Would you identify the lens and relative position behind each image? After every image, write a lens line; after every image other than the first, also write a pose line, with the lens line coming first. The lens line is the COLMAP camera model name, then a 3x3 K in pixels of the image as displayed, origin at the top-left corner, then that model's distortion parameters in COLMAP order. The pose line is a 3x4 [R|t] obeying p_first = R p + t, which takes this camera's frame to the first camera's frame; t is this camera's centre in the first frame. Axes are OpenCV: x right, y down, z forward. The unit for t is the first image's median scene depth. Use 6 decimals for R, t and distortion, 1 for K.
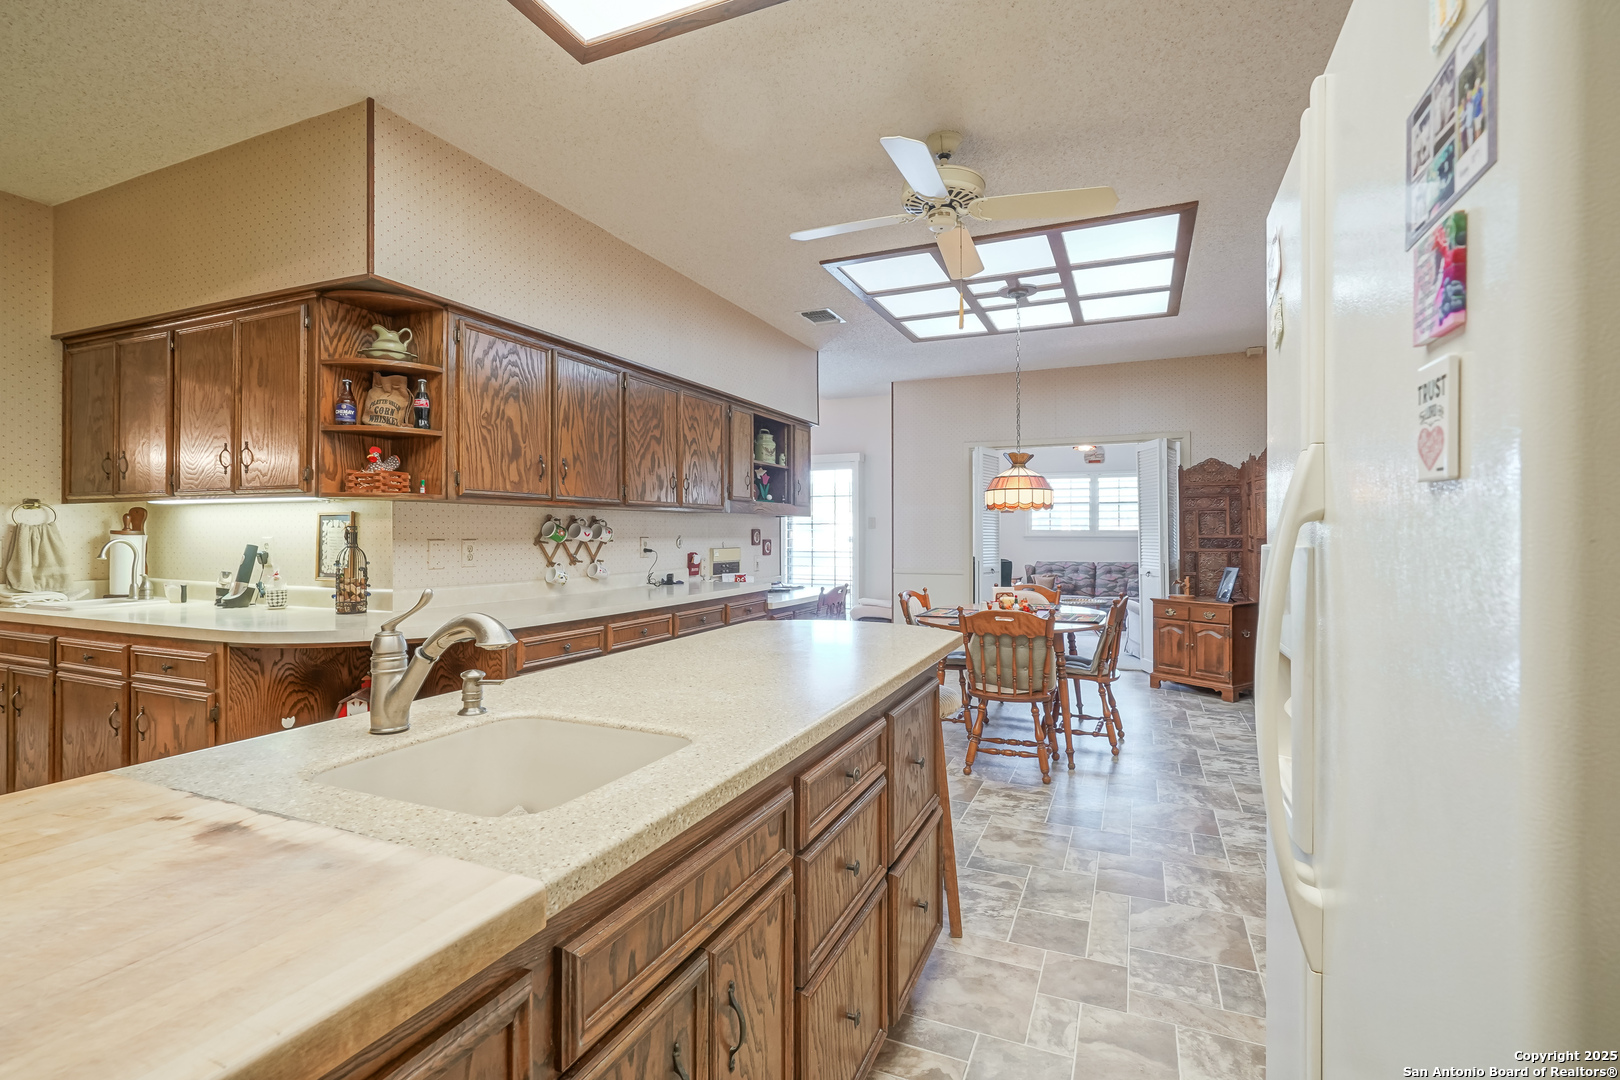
lens RADIAL K [[734.7, 0, 814.4], [0, 734.7, 538.6], [0, 0, 1]] dist [-0.013168, 0.006404]
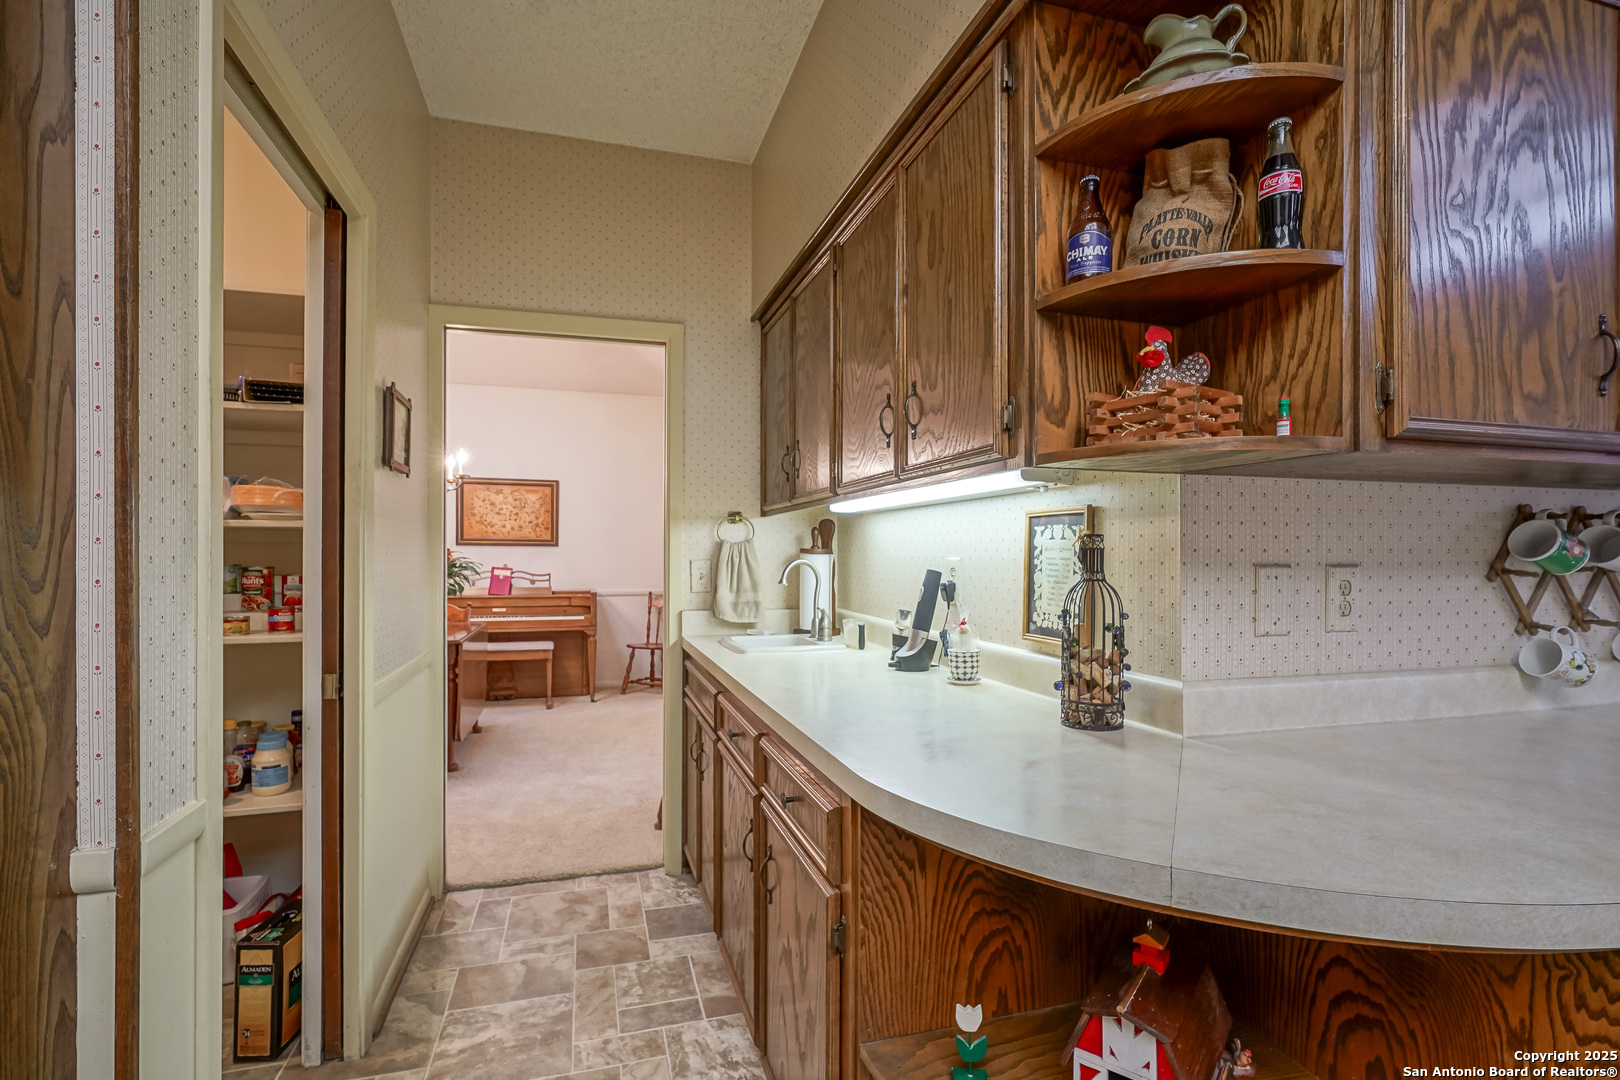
lens RADIAL K [[734.7, 0, 814.4], [0, 734.7, 538.6], [0, 0, 1]] dist [-0.013168, 0.006404]
pose [[0.646396, -0.015952, -0.762836, -0.388851], [-0.004876, 0.999675, -0.025037, -0.002187], [0.762987, 0.019903, 0.646107, 0.562150]]
